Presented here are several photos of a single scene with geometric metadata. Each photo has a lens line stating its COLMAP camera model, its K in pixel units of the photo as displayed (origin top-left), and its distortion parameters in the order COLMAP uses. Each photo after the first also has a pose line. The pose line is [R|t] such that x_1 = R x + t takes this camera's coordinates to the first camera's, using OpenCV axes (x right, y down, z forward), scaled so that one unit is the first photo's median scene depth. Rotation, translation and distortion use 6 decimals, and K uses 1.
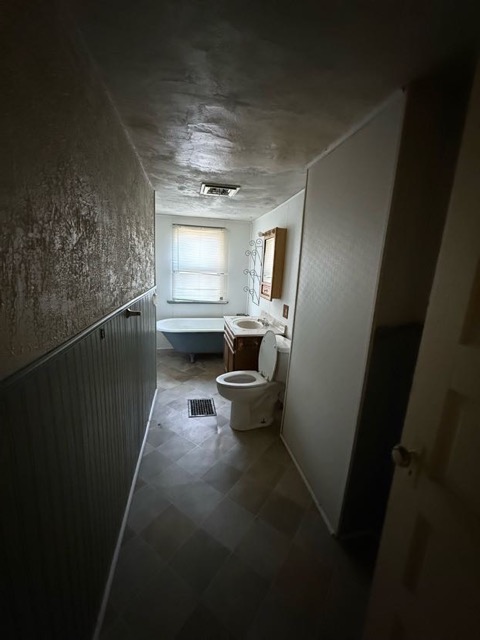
lens RADIAL K [[255.1, 0, 239.2], [0, 255.1, 319.1], [0, 0, 1]] dist [0.000536, -0.000103]
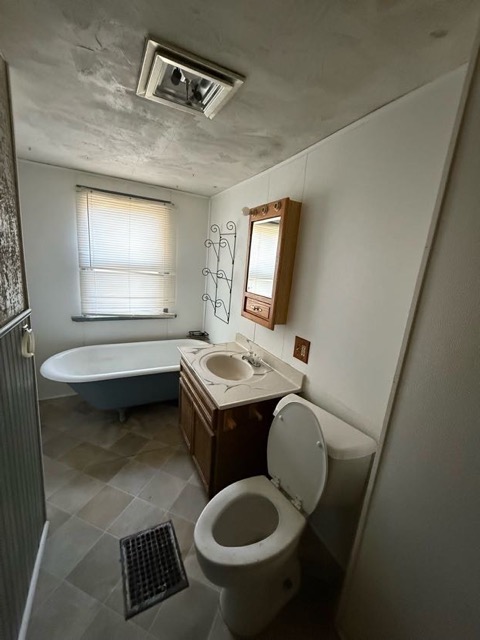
lens RADIAL K [[255.1, 0, 239.9], [0, 255.1, 319.0], [0, 0, 1]] dist [0.000536, -0.000103]
pose [[0.961913, -0.028193, 0.271897, -0.088419], [0.021261, 0.999370, 0.028407, -0.099945], [-0.272526, -0.021545, 0.961907, 0.421202]]
